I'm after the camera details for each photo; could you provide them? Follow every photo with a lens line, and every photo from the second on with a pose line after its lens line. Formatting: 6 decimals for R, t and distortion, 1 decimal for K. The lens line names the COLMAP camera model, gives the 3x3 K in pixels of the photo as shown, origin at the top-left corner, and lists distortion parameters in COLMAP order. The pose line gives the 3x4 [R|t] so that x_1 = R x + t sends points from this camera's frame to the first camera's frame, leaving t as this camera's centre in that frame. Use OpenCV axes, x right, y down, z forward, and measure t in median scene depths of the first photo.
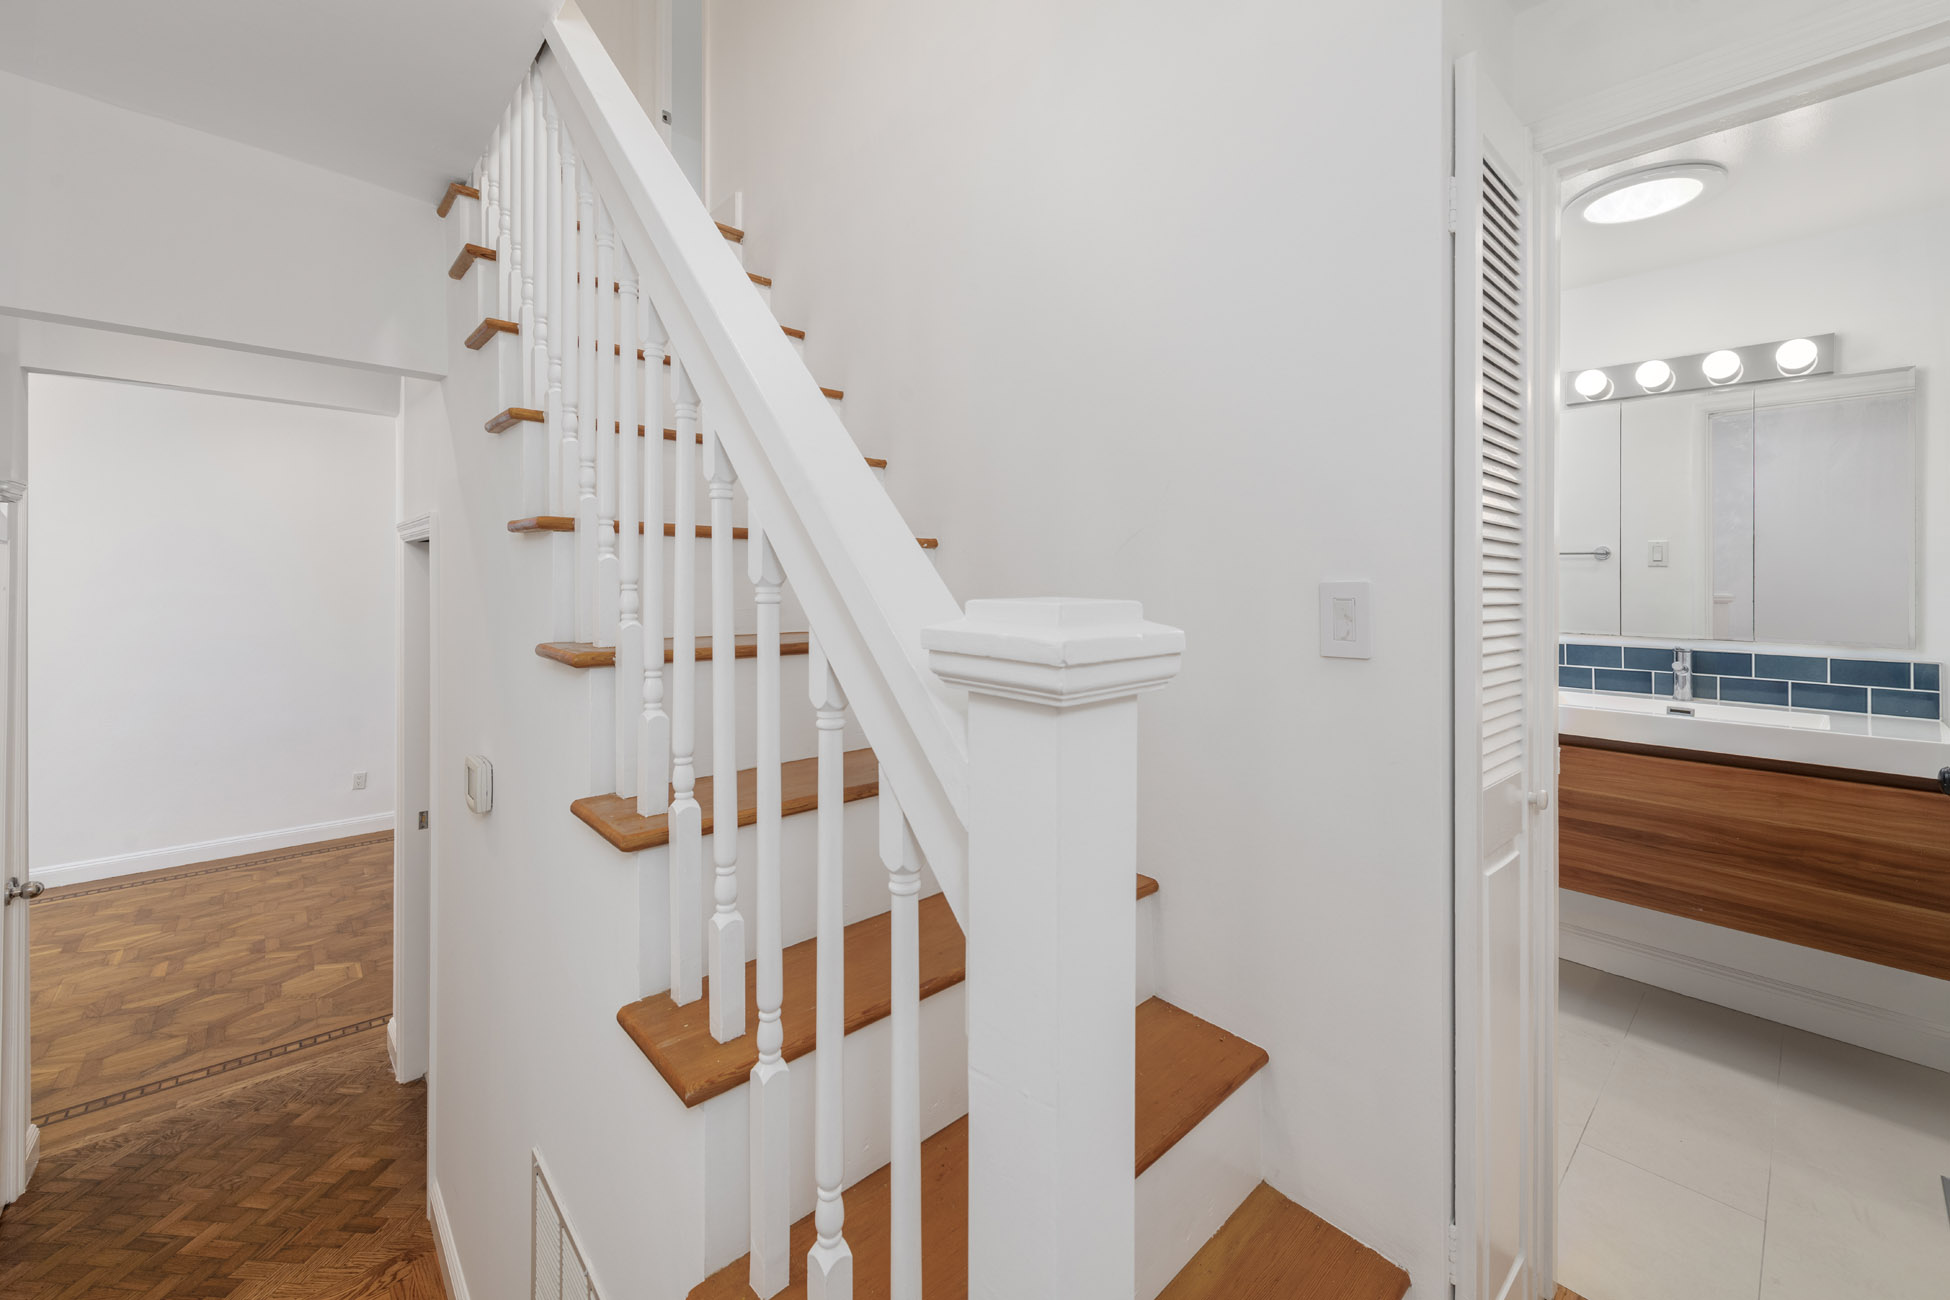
lens RADIAL K [[784.1, 0, 976.6], [0, 784.1, 588.5], [0, 0, 1]] dist [0.000924, -0.000089]
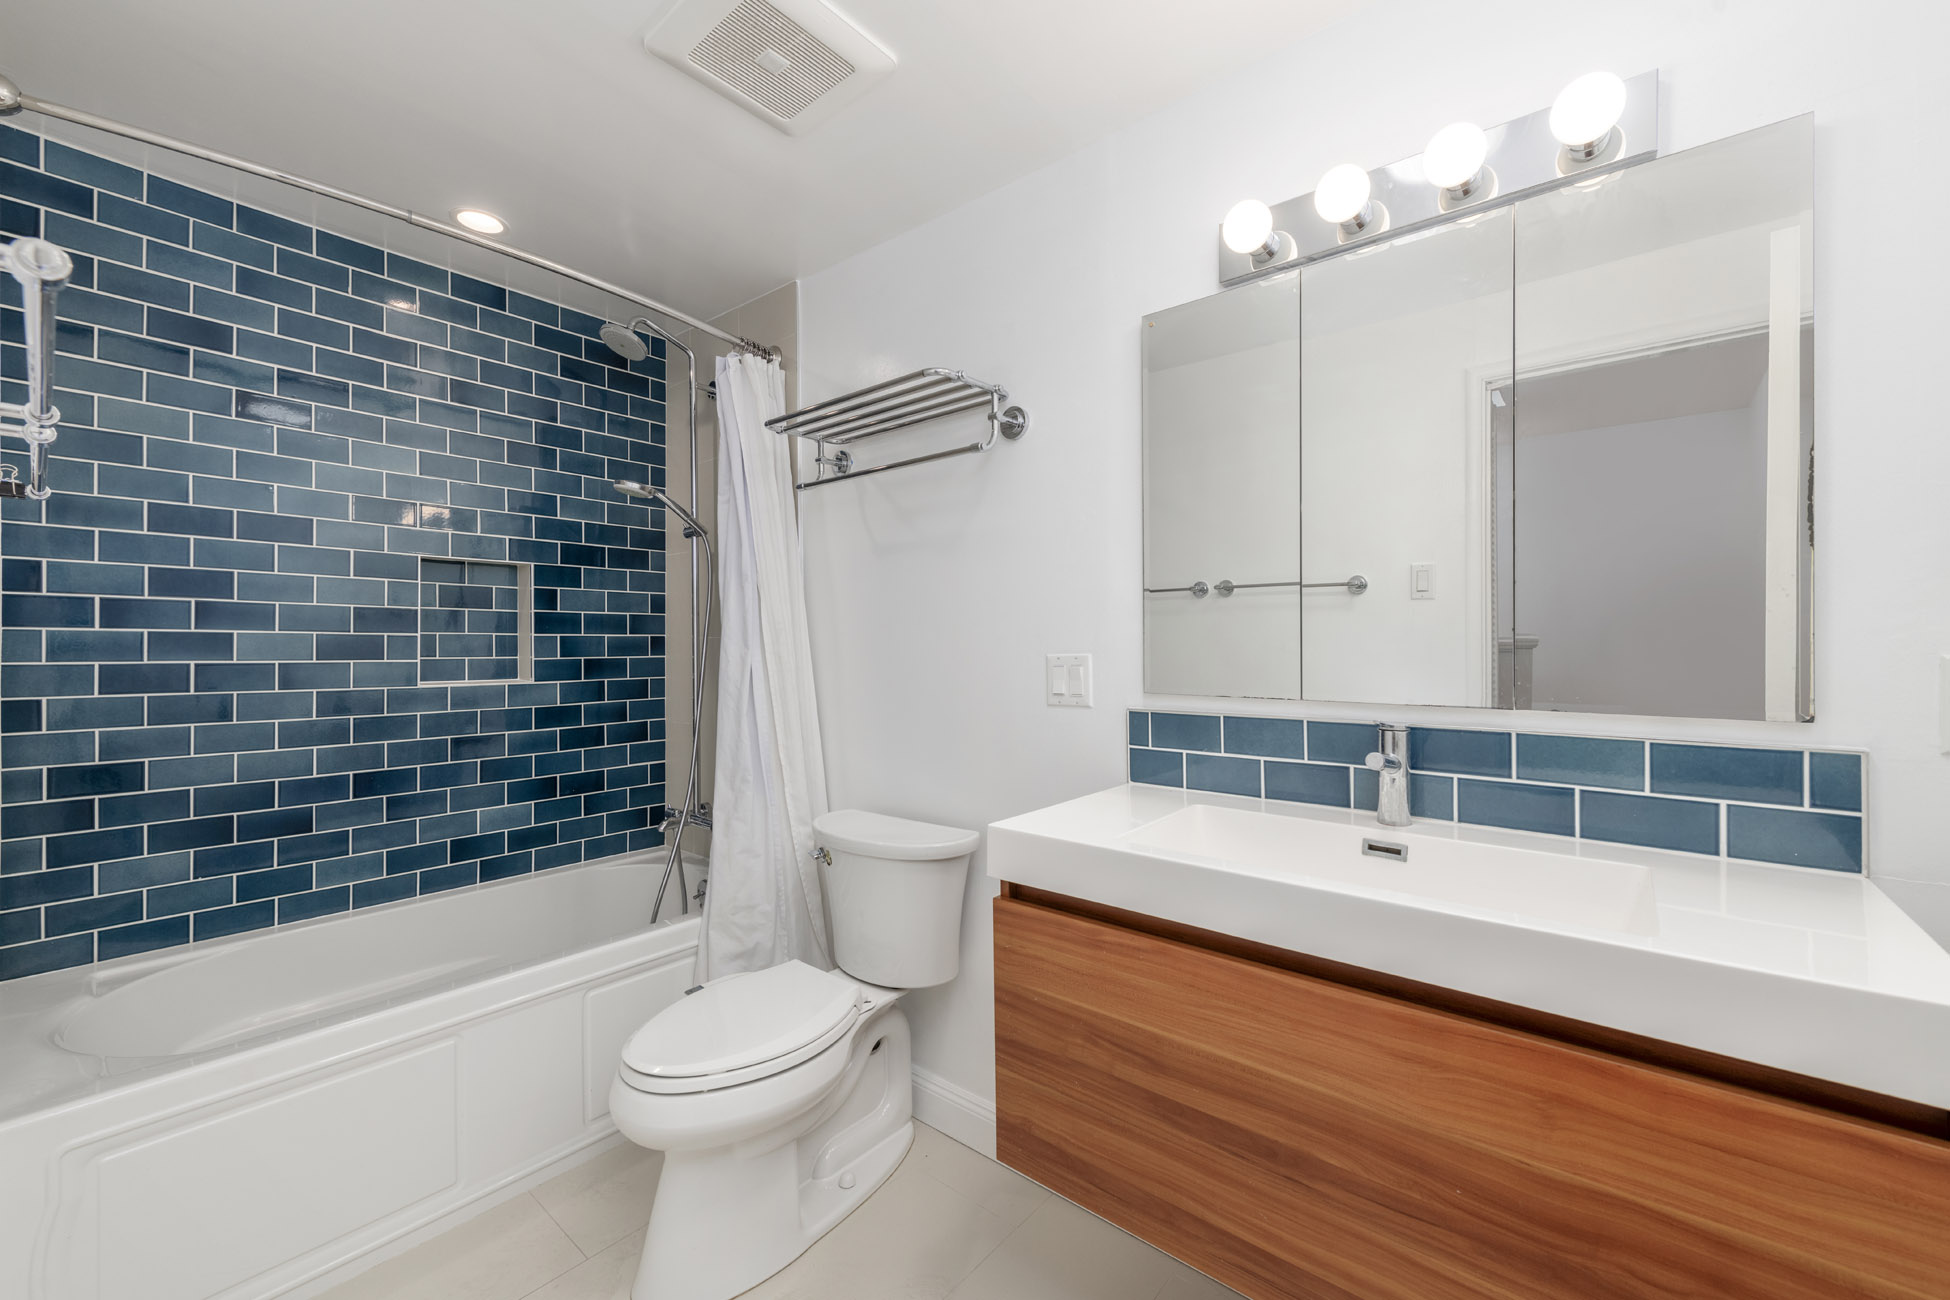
lens RADIAL K [[776.1, 0, 976.2], [0, 776.1, 661.5], [0, 0, 1]] dist [0.001449, -0.002482]
pose [[0.991737, -0.005417, 0.128172, 0.638466], [0.004897, 0.999978, 0.004367, 0.036791], [-0.128192, -0.003703, 0.991742, 0.601667]]
